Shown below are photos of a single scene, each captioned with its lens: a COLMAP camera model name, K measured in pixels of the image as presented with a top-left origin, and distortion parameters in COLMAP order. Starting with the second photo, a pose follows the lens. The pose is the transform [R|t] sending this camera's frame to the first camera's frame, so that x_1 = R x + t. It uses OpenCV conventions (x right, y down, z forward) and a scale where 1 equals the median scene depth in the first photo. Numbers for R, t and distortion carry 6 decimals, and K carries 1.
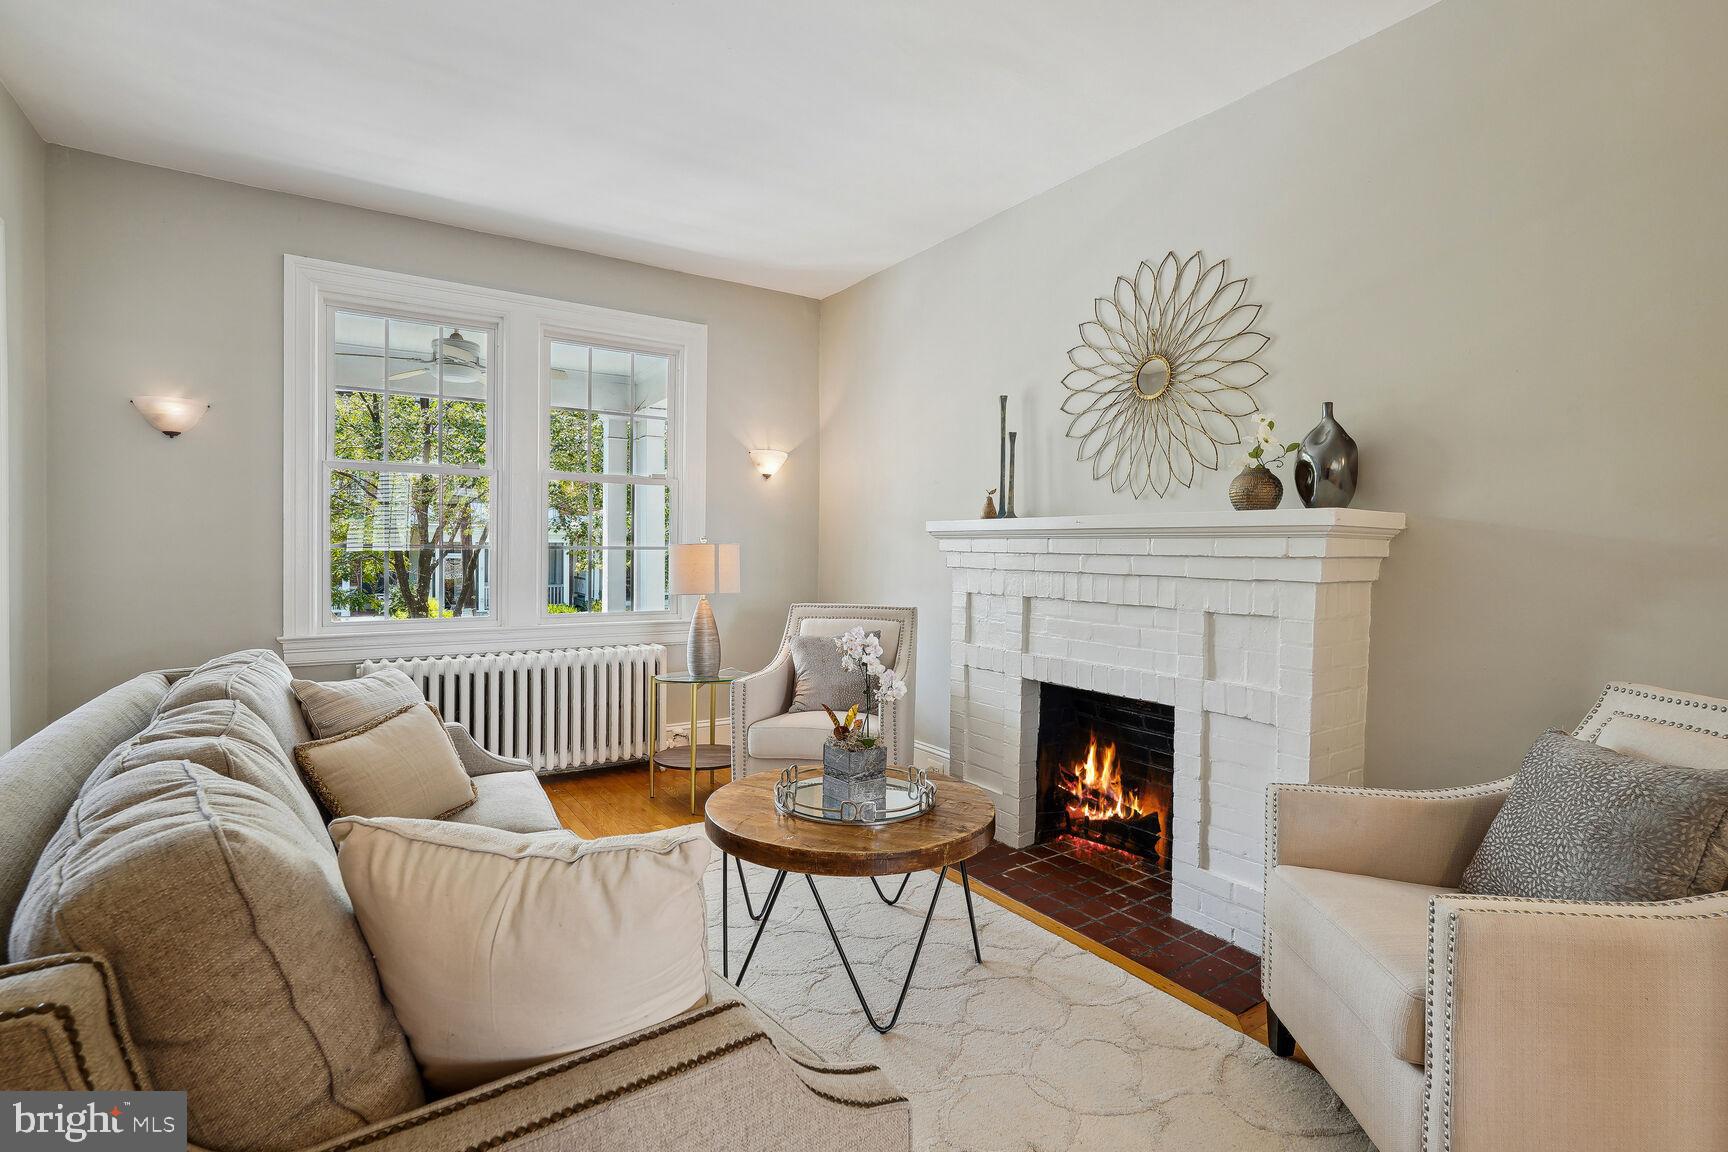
lens RADIAL K [[803.3, 0, 868.5], [0, 803.3, 551.7], [0, 0, 1]] dist [-0.002095, -0.000213]
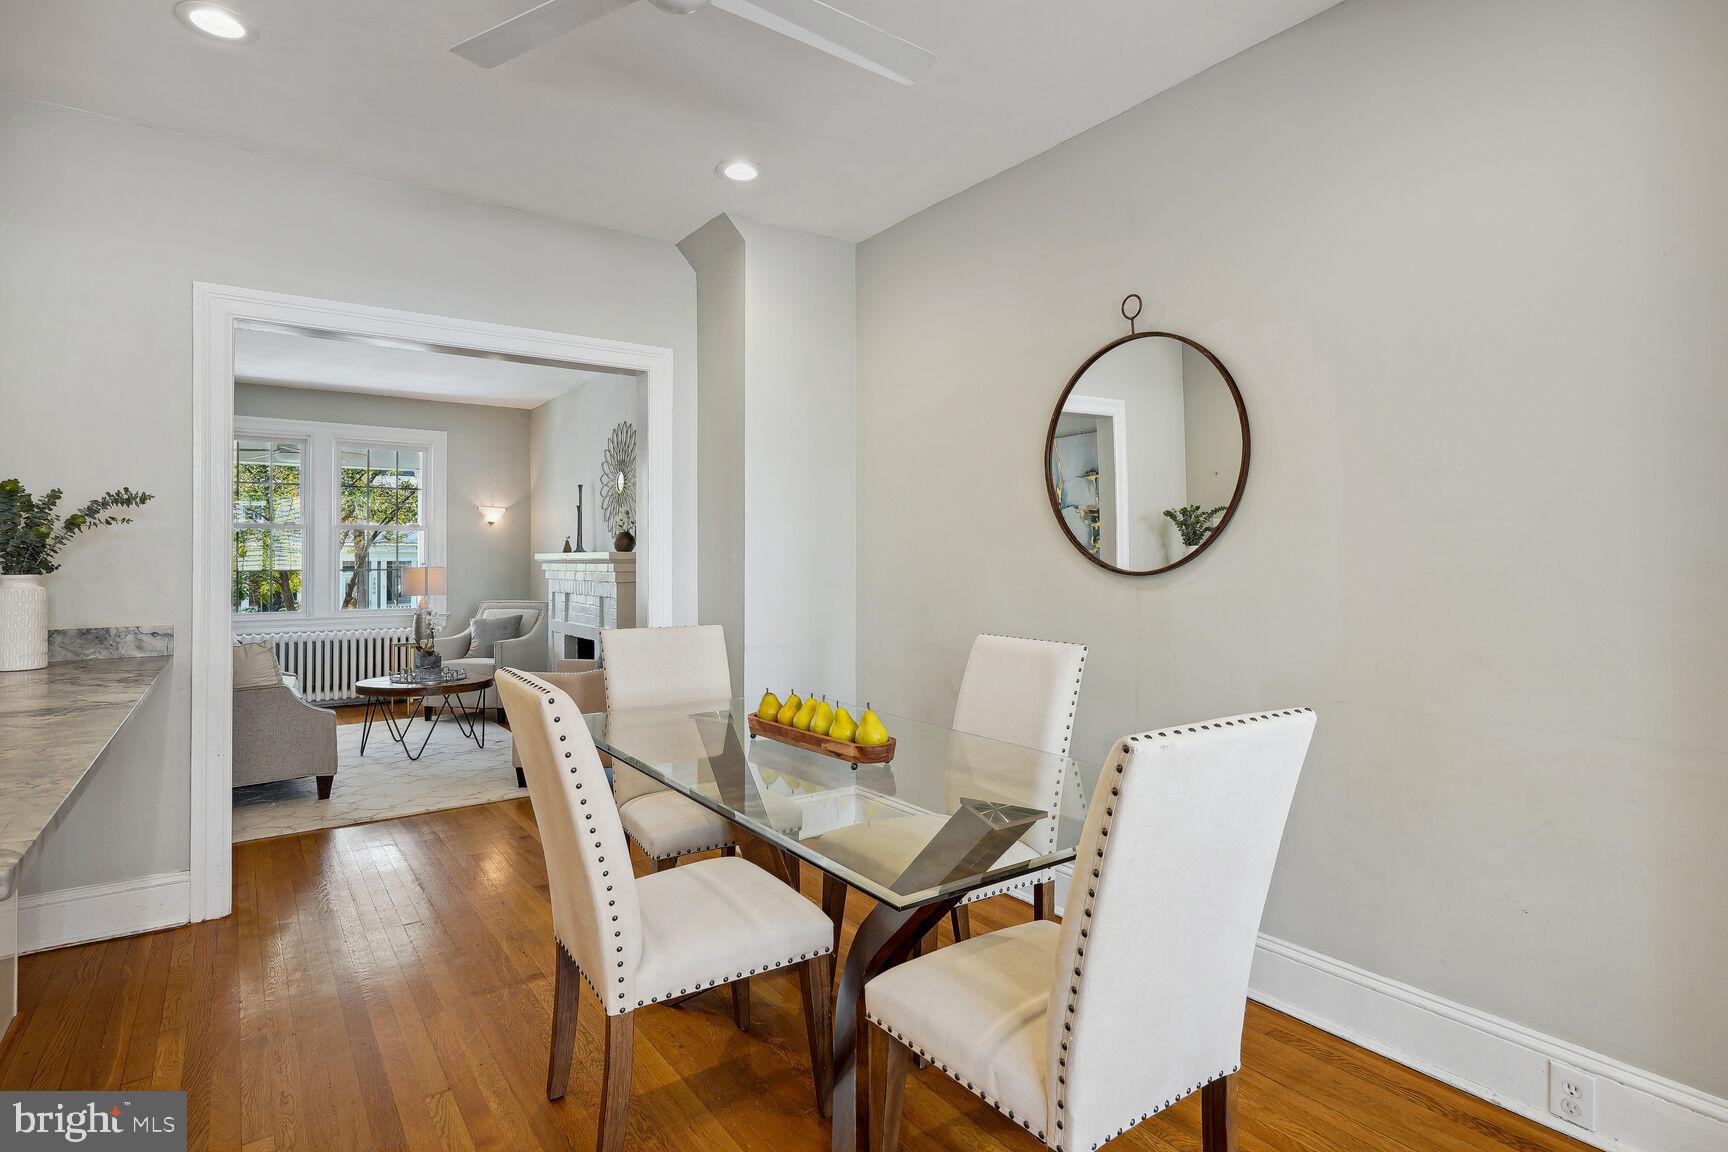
lens RADIAL K [[874.0, 0, 864.0], [0, 874.0, 576.0], [0, 0, 1]] dist [-0.002510, 0.000072]
pose [[0.999814, -0.005922, 0.018361, 0.825387], [0.005746, 0.999937, 0.009635, -0.002613], [-0.018417, -0.009528, 0.999785, -1.059486]]
